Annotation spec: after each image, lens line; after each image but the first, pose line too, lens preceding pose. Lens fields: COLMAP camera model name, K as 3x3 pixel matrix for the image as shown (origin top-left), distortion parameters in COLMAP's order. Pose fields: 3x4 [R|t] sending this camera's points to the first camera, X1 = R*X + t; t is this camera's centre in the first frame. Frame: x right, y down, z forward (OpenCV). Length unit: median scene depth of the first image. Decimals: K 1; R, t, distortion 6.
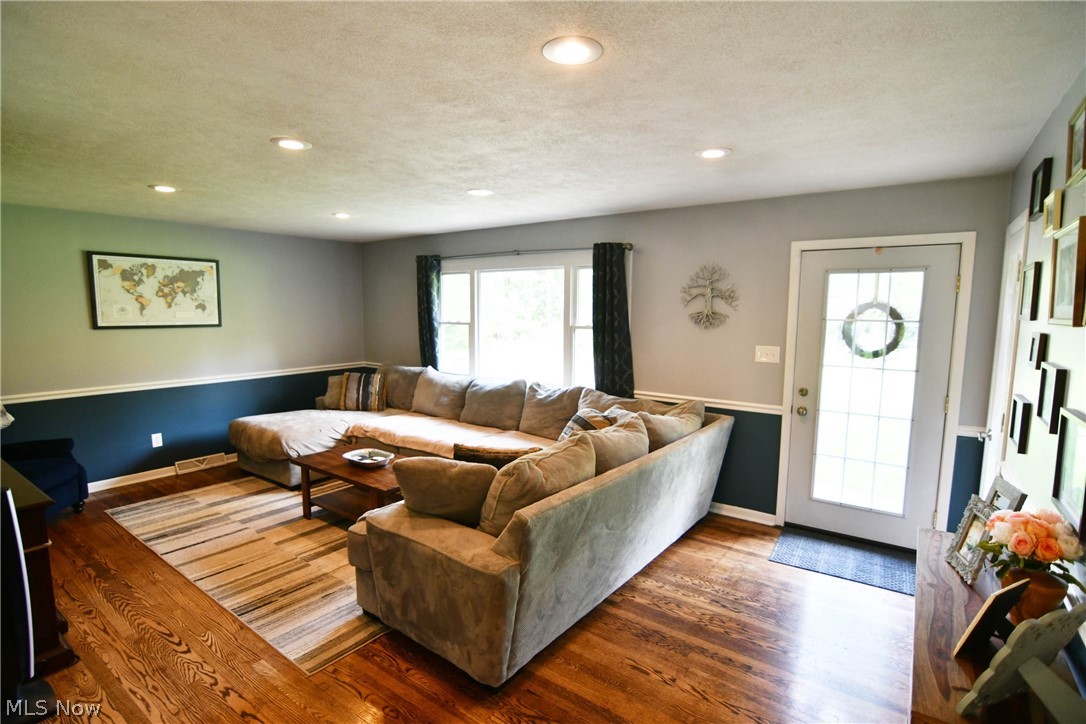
lens RADIAL K [[528.7, 0, 541.7], [0, 528.7, 366.9], [0, 0, 1]] dist [-0.027191, 0.006857]
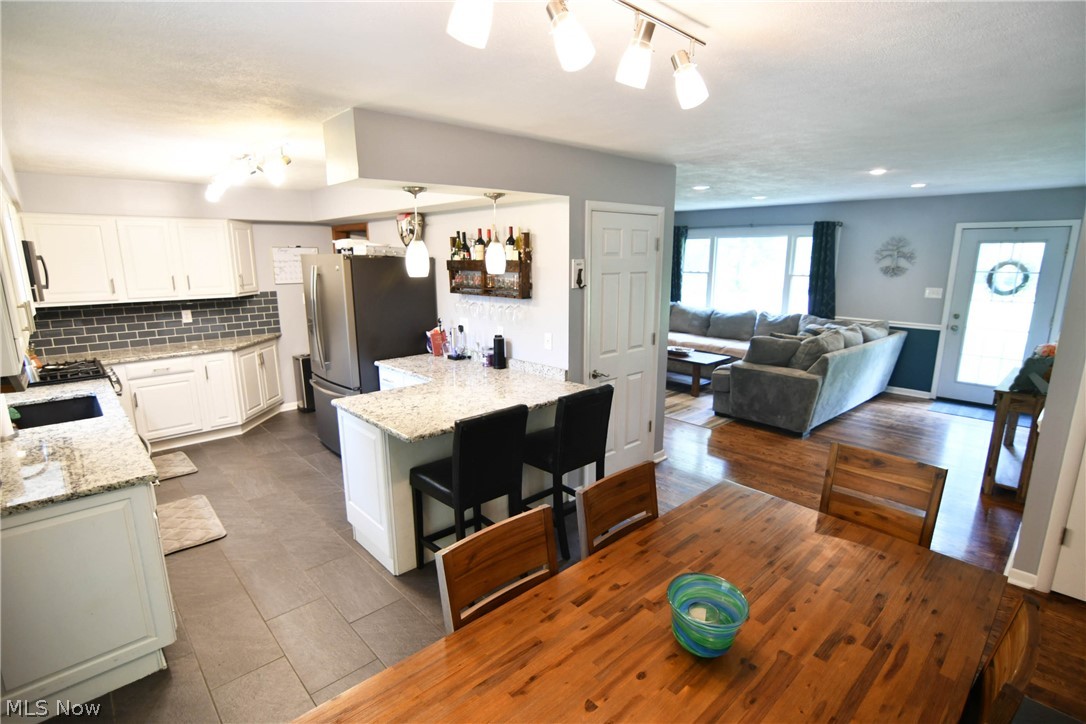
lens RADIAL K [[528.7, 0, 545.7], [0, 528.7, 368.4], [0, 0, 1]] dist [-0.027191, 0.006857]
pose [[0.983073, 0.032590, -0.180292, -0.445666], [-0.014388, 0.994746, 0.101357, 0.061113], [0.182648, -0.097047, 0.978377, -0.809083]]
